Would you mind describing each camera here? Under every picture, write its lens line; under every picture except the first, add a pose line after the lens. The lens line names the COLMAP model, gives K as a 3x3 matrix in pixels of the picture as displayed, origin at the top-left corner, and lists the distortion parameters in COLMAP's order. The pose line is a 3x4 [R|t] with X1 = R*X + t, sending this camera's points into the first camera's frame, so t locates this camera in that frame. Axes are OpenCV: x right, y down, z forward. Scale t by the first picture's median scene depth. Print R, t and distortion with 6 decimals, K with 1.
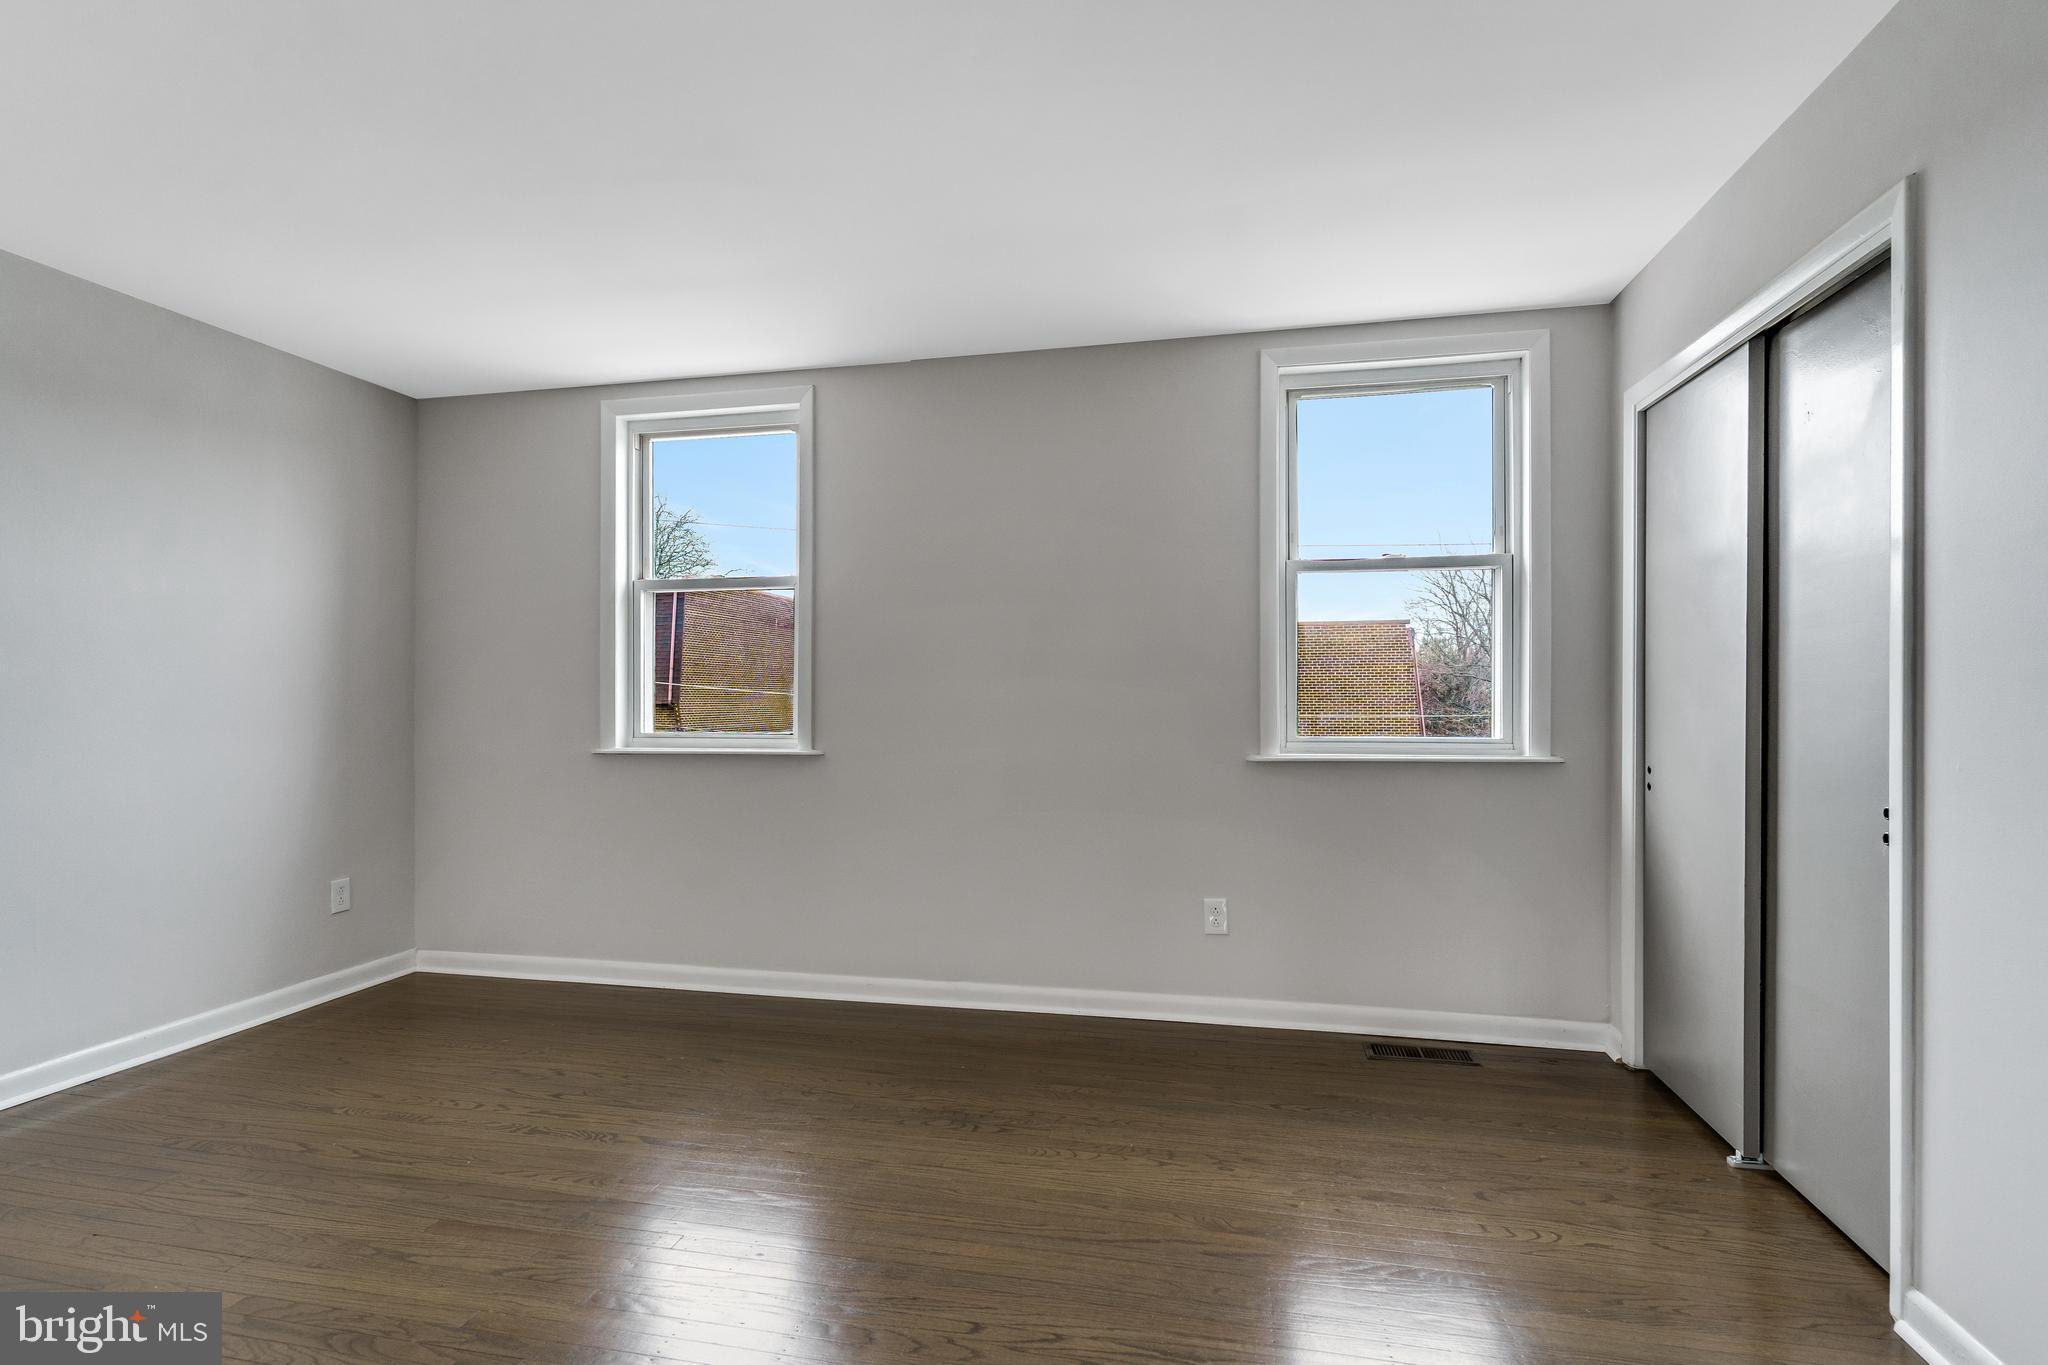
lens RADIAL K [[986.6, 0, 1024.0], [0, 986.6, 682.5], [0, 0, 1]] dist [-0.001159, -0.000307]
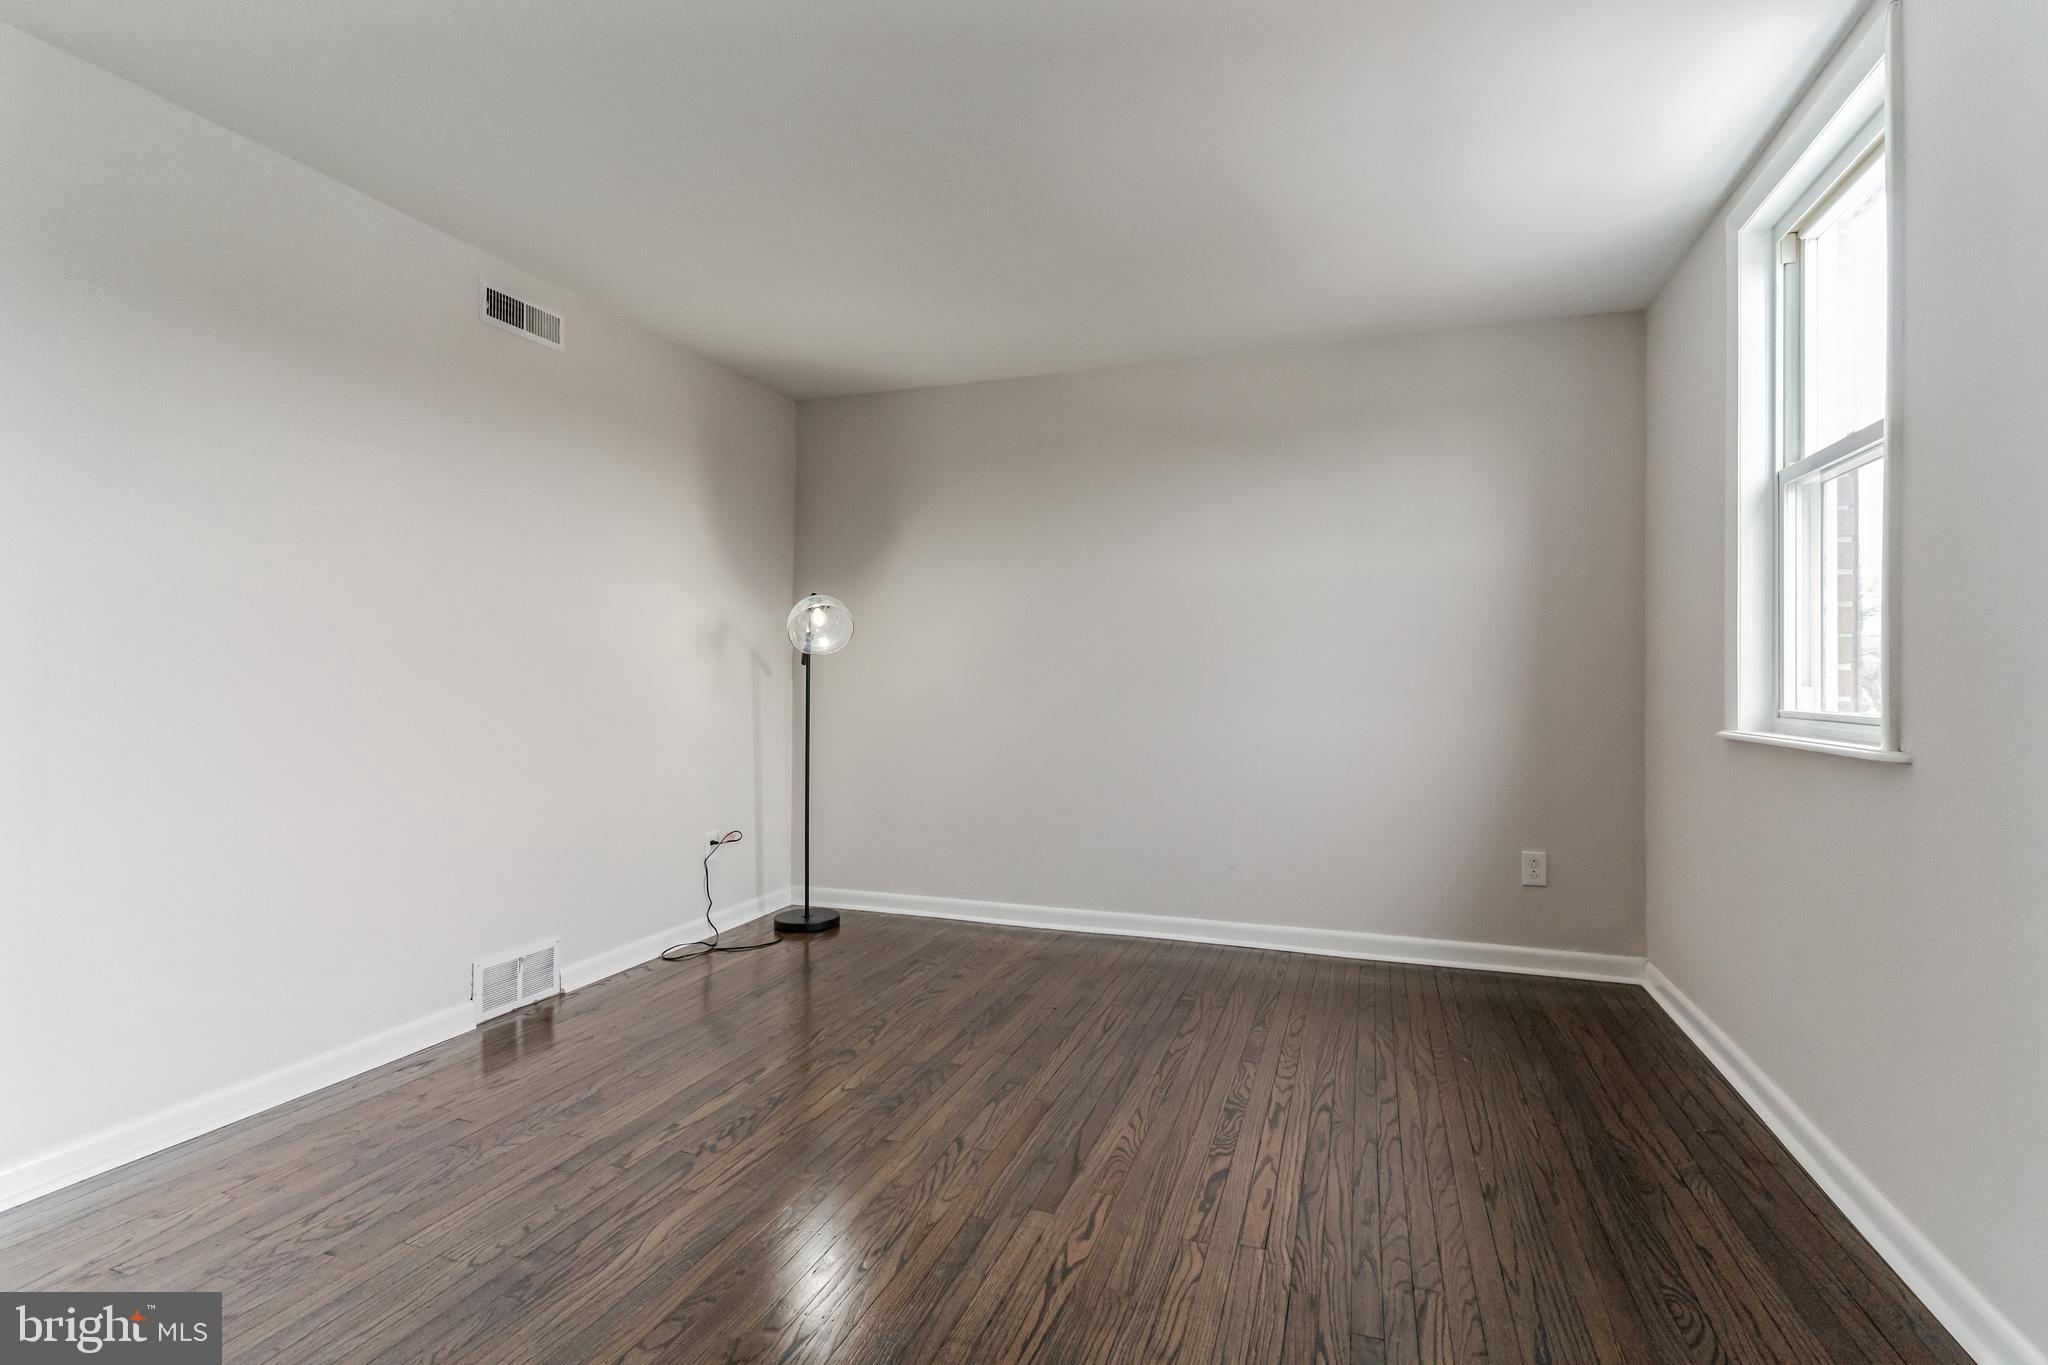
lens RADIAL K [[981.5, 0, 1024.8], [0, 981.5, 665.7], [0, 0, 1]] dist [-0.002491, -0.000273]
pose [[-0.126135, -0.012474, -0.991935, 0.440208], [0.006023, 0.999893, -0.013340, 0.041747], [0.991995, -0.007658, -0.126046, 0.892587]]
